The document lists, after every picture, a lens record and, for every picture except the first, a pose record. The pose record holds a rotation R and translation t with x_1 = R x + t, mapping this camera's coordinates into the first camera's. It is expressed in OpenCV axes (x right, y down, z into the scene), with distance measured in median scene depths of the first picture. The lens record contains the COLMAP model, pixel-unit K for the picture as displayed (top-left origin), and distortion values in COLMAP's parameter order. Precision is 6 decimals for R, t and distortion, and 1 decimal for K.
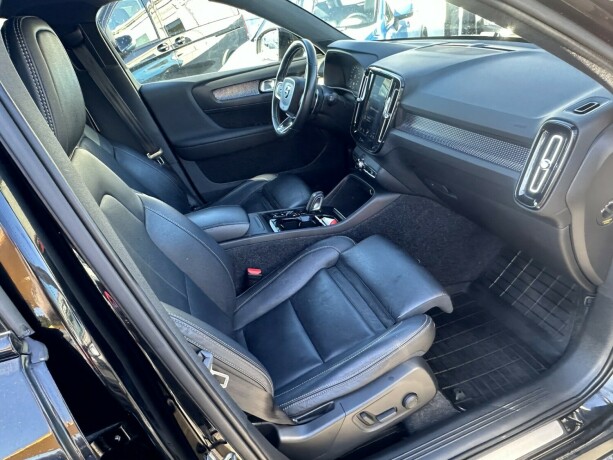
lens RADIAL K [[405.5, 0, 306.5], [0, 405.5, 230.0], [0, 0, 1]] dist [-0.005455, -0.003237]
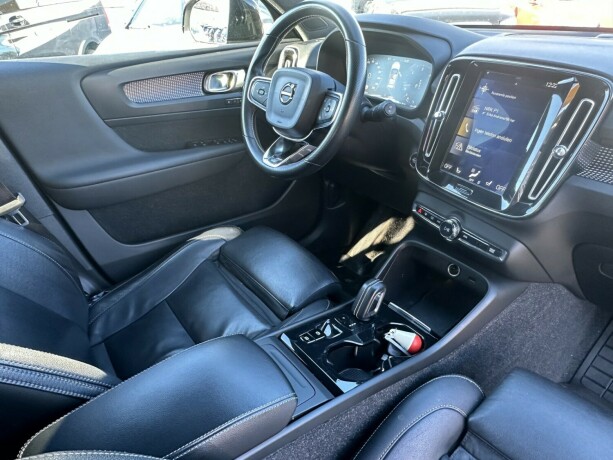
lens RADIAL K [[405.5, 0, 306.5], [0, 405.5, 230.0], [0, 0, 1]] dist [-0.005455, -0.003237]
pose [[0.947811, -0.050442, 0.314816, -0.170277], [0.056334, 0.998365, -0.009639, -0.121999], [-0.313815, 0.026870, 0.949104, 0.386337]]
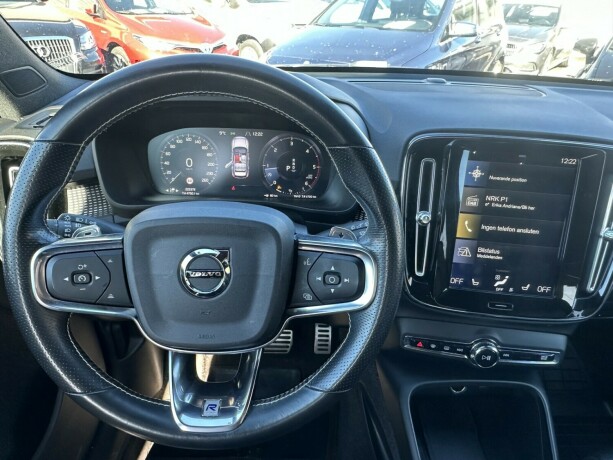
lens RADIAL K [[415.9, 0, 306.6], [0, 415.9, 251.9], [0, 0, 1]] dist [-0.069623, -0.001083]
pose [[0.356571, -0.364300, 0.860316, -0.194712], [0.412845, 0.887500, 0.204701, -0.306771], [-0.838103, 0.282187, 0.466856, 0.670751]]
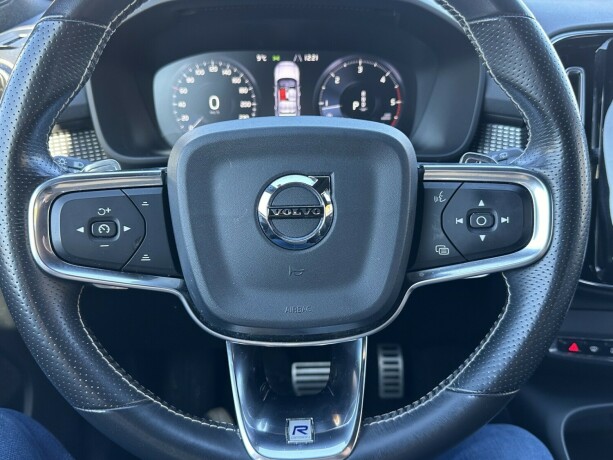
lens RADIAL K [[581.1, 0, 306.5], [0, 581.1, 230.0], [0, 0, 1]] dist [0.007365, -0.193089]
pose [[0.361470, -0.299204, 0.883072, -0.208061], [0.450405, 0.885309, 0.115597, -0.291591], [-0.816379, 0.355955, 0.454776, 0.723262]]
